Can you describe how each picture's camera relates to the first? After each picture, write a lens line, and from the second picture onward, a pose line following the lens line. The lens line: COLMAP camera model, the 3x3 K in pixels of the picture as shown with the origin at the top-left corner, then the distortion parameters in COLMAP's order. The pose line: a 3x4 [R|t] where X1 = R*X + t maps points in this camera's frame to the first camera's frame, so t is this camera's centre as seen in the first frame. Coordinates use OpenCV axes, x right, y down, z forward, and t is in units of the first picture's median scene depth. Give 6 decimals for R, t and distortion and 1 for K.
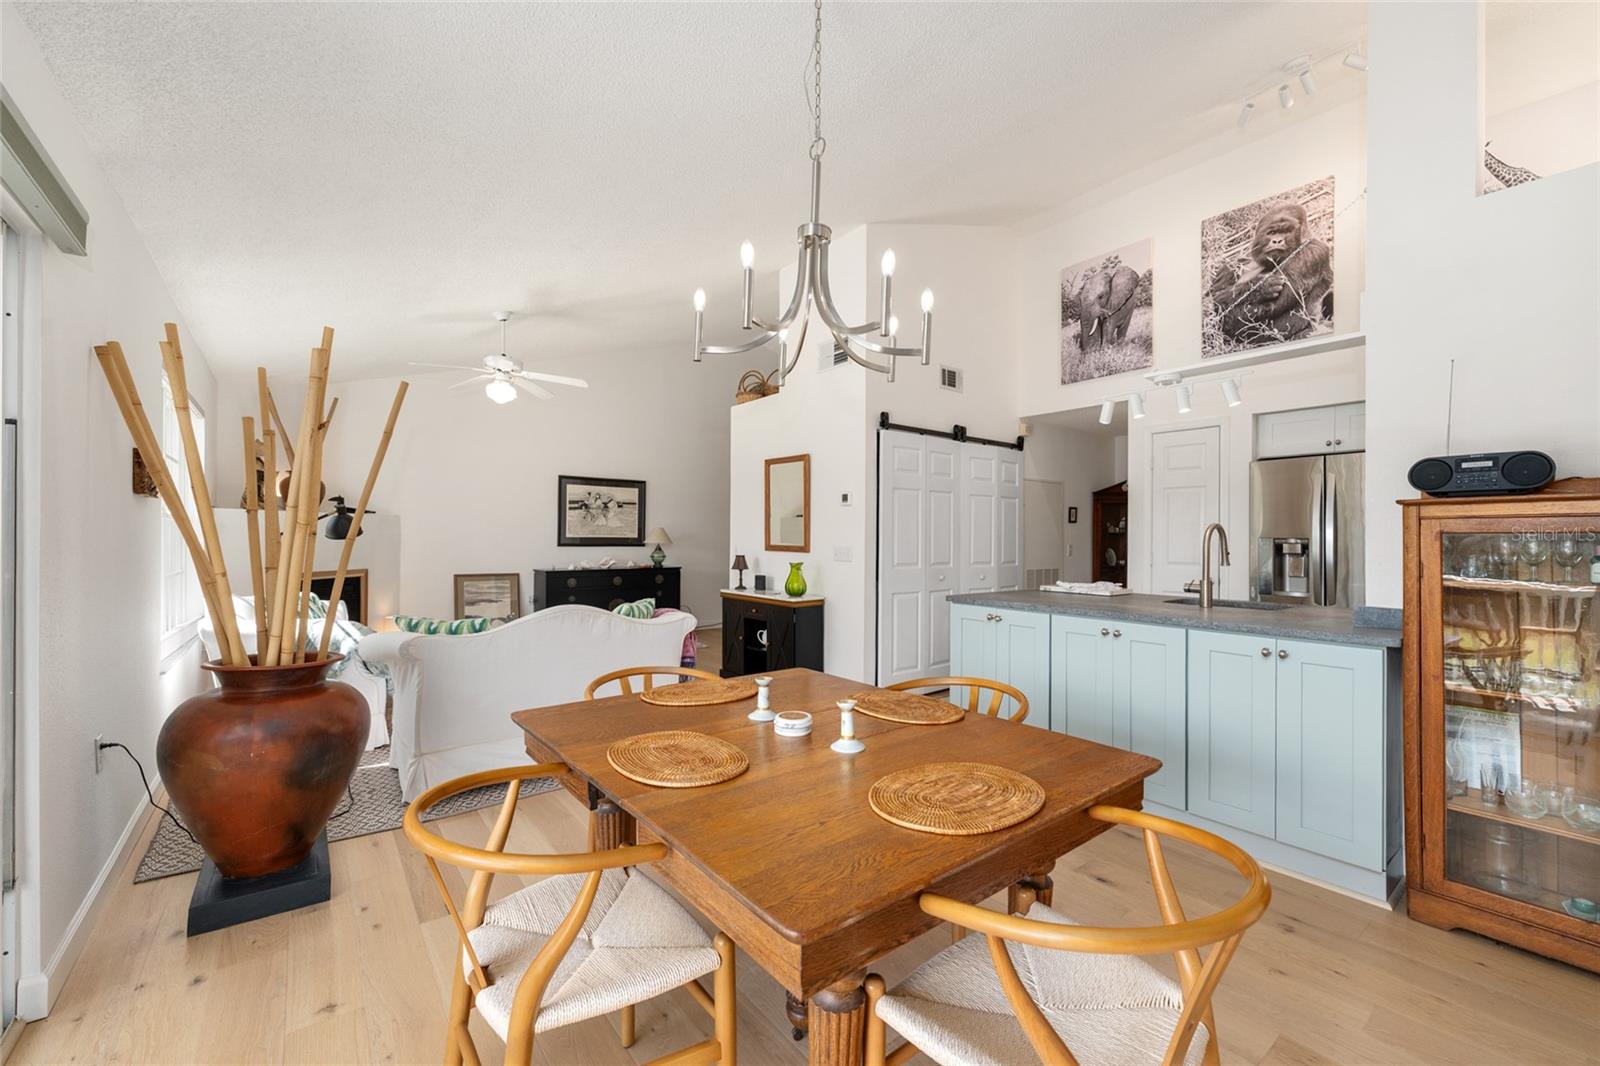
lens RADIAL K [[640.4, 0, 812.9], [0, 640.4, 533.1], [0, 0, 1]] dist [0.005020, -0.001872]
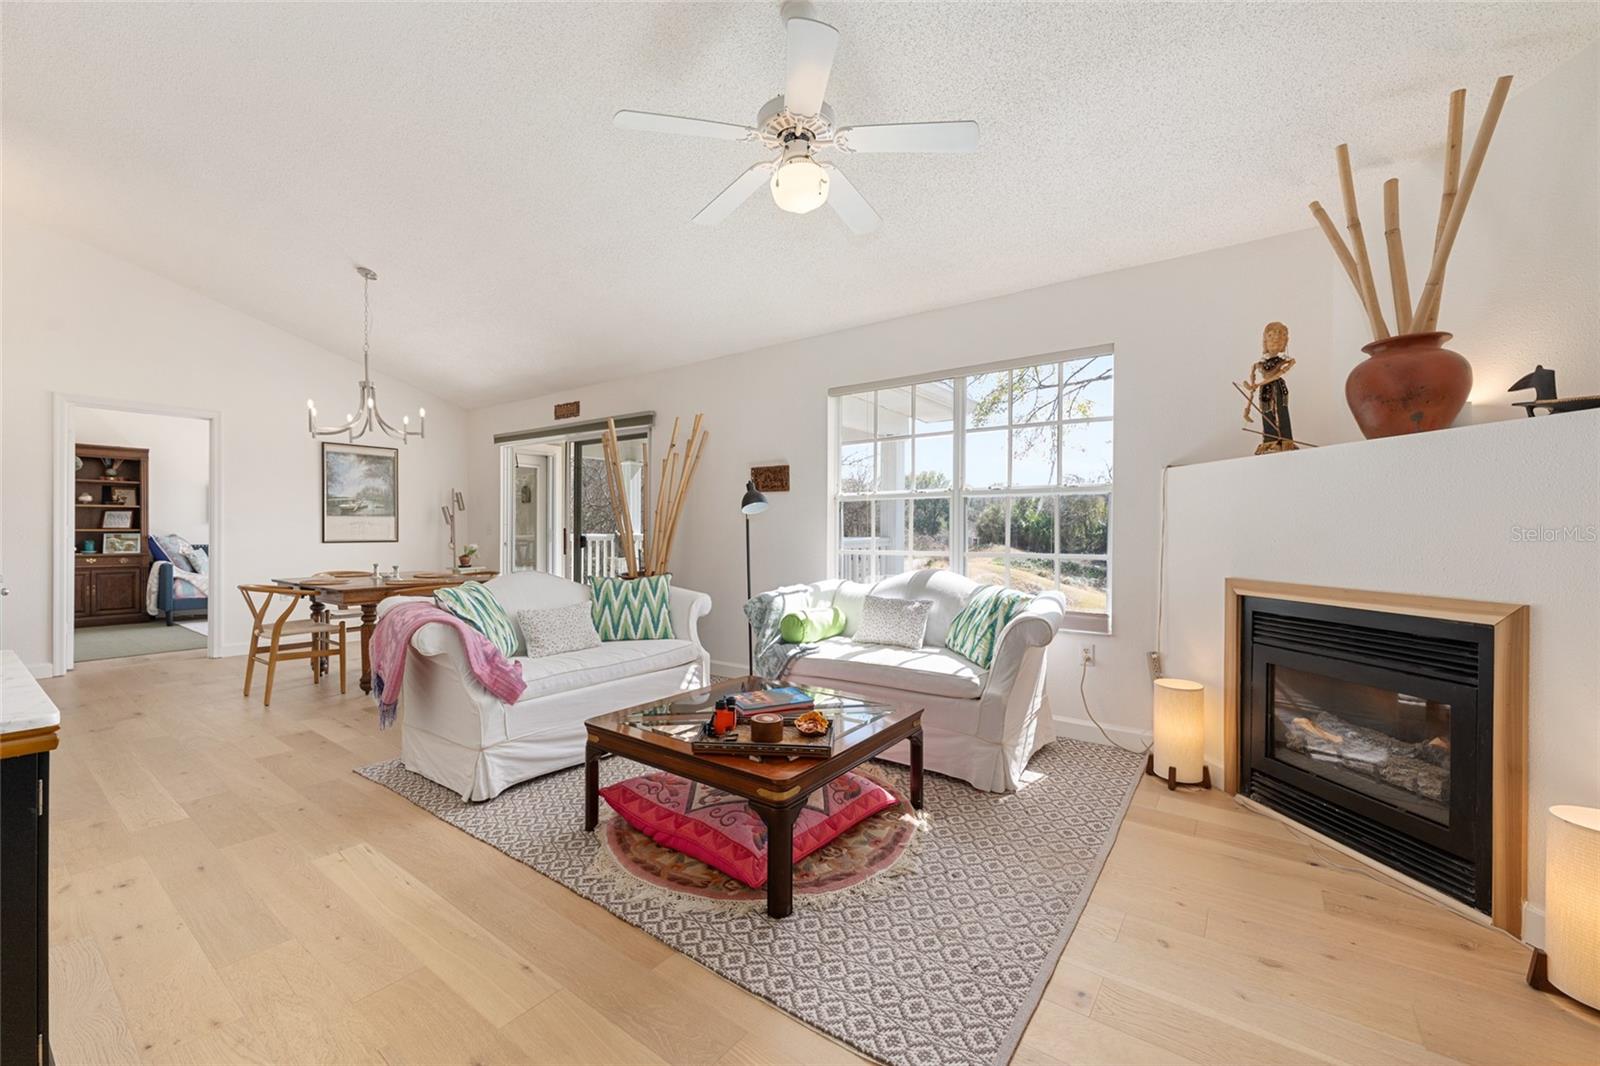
lens RADIAL K [[640.4, 0, 804.9], [0, 640.4, 535.8], [0, 0, 1]] dist [0.005020, -0.001872]
pose [[-0.964423, -0.006505, -0.264286, -0.365393], [-0.007117, 0.999974, 0.001360, 0.031958], [0.264270, 0.003192, -0.964444, 1.451795]]
